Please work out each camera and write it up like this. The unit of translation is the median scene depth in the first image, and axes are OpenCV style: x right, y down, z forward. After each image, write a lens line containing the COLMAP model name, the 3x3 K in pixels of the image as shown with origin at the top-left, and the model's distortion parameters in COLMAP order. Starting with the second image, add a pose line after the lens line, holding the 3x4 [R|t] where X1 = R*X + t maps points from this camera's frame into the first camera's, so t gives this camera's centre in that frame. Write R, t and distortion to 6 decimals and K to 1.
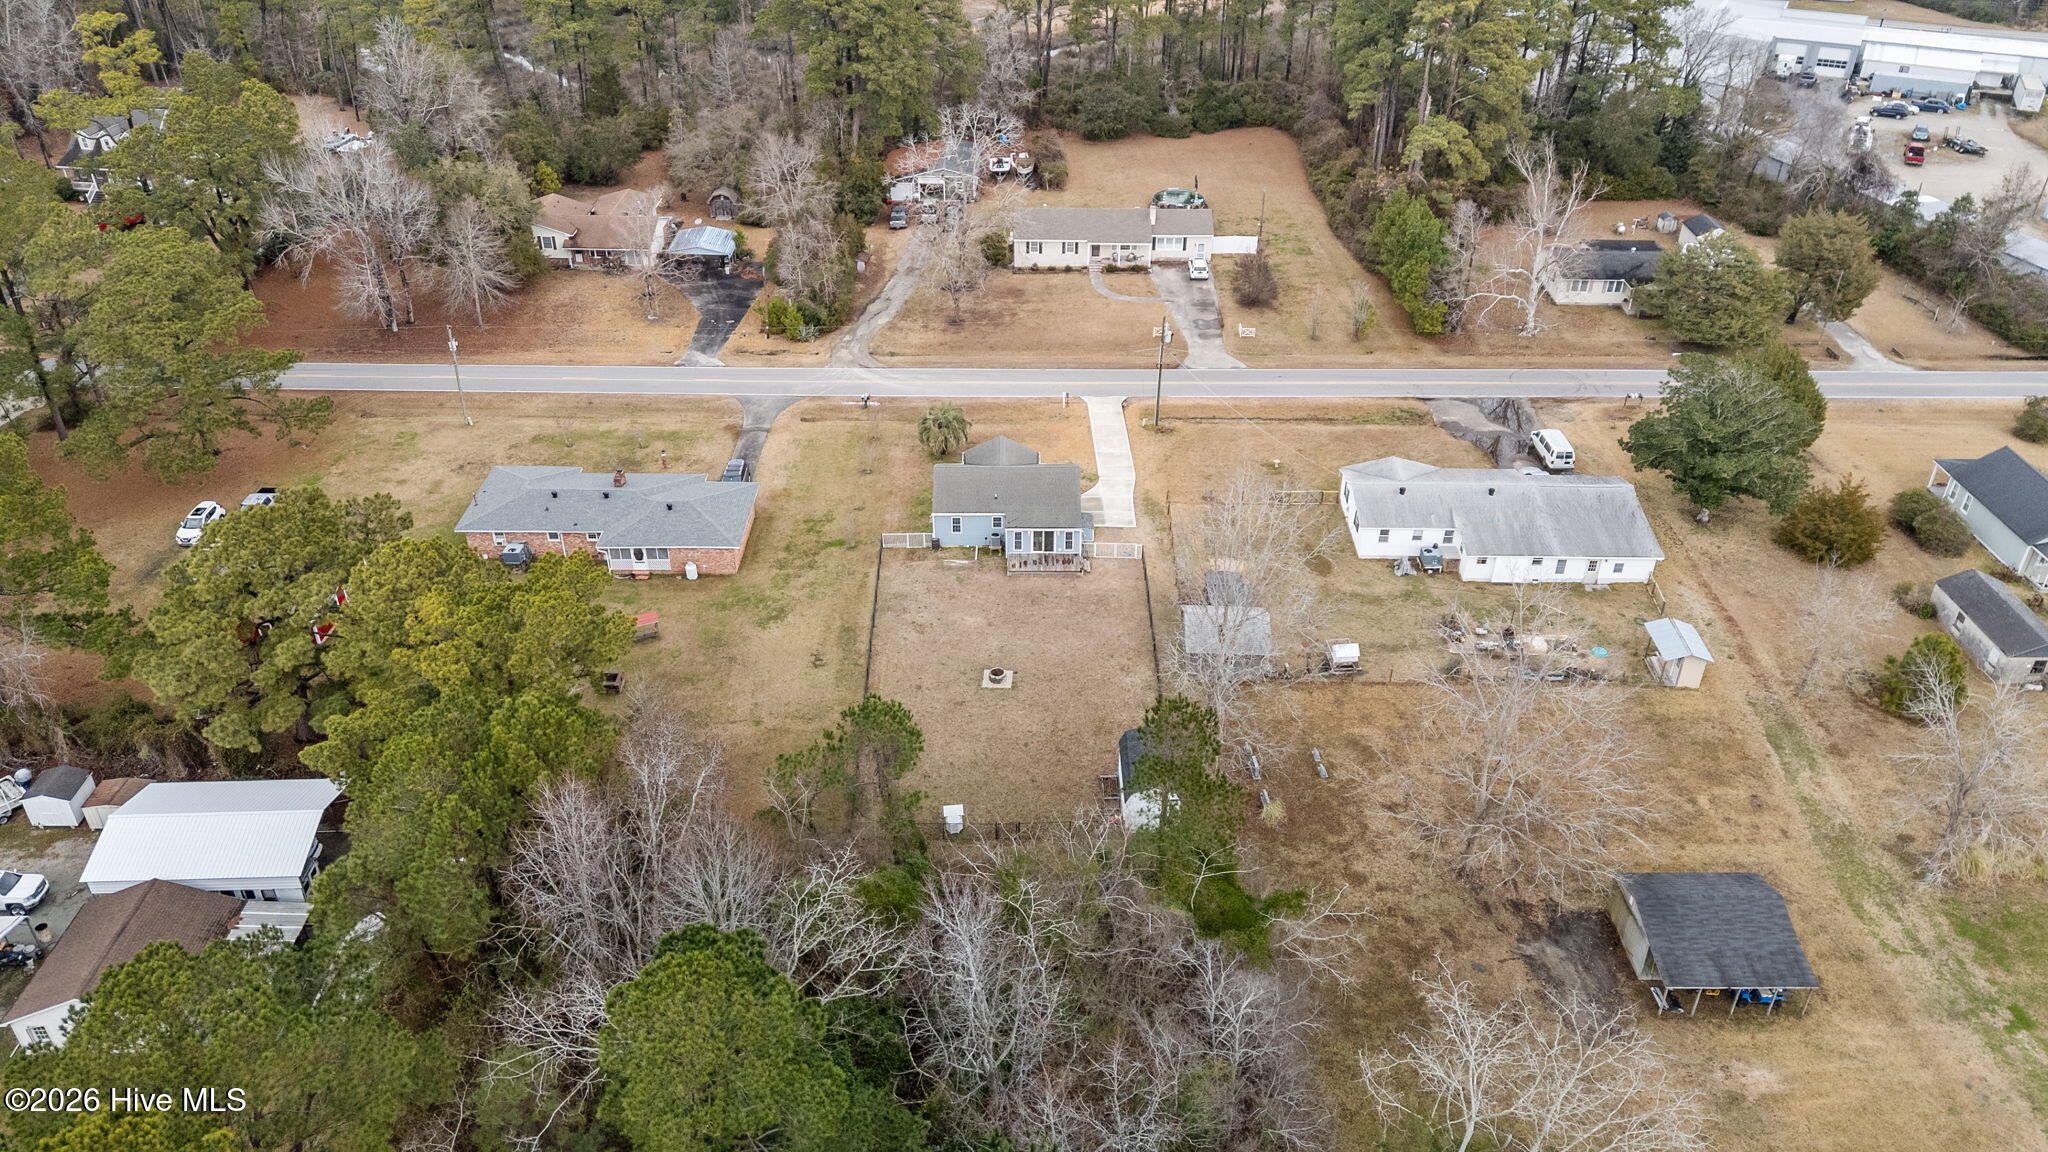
lens RADIAL K [[1489.7, 0, 1024.0], [0, 1489.7, 576.0], [0, 0, 1]] dist [0.087228, -0.083586]
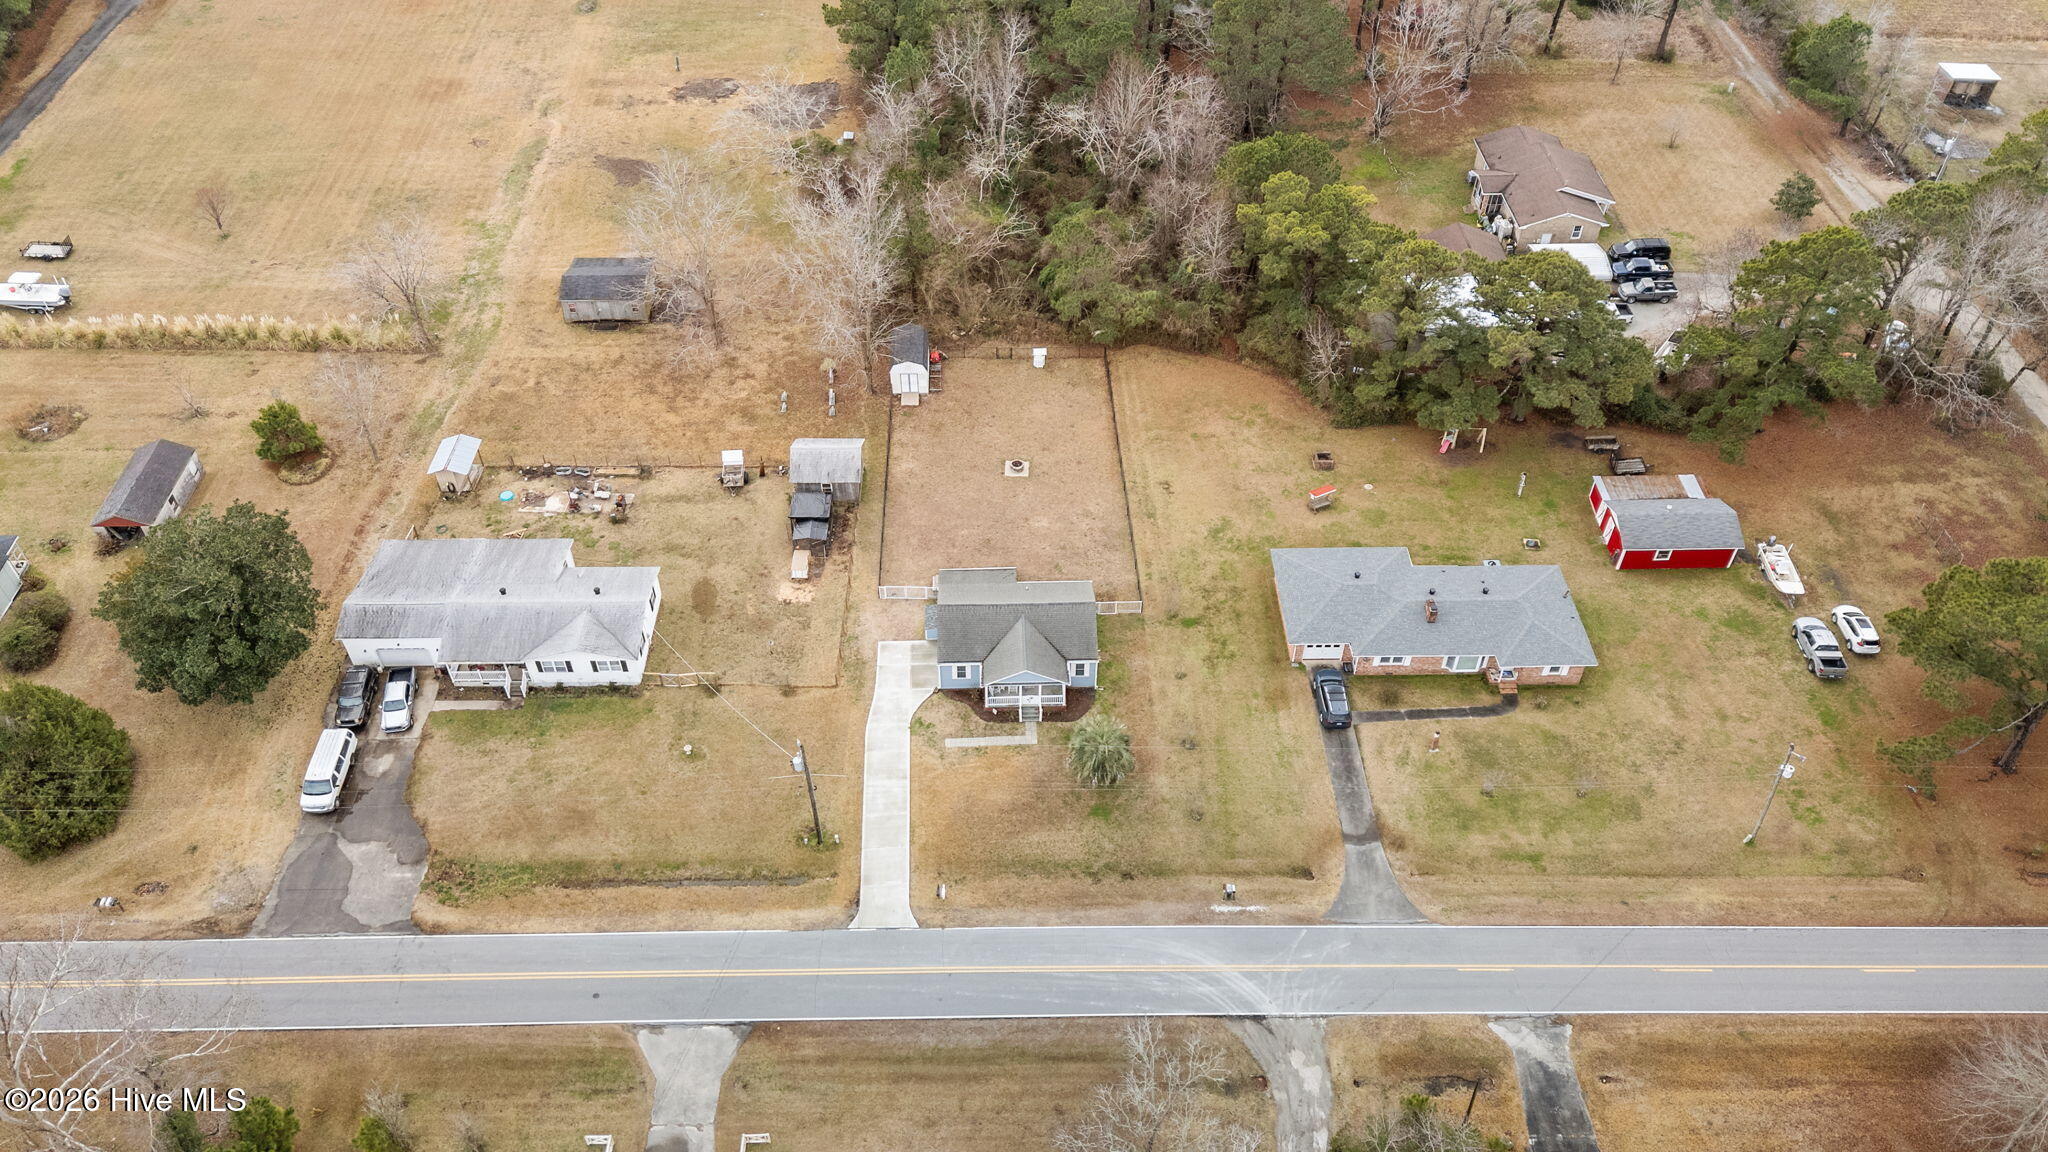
lens RADIAL K [[1489.7, 0, 1024.0], [0, 1489.7, 576.0], [0, 0, 1]] dist [0.087228, -0.083586]
pose [[-0.999696, 0.005965, -0.023923, 0.004844], [-0.021984, 0.223587, 0.974436, -0.841538], [0.011161, 0.974666, -0.223388, 1.023621]]
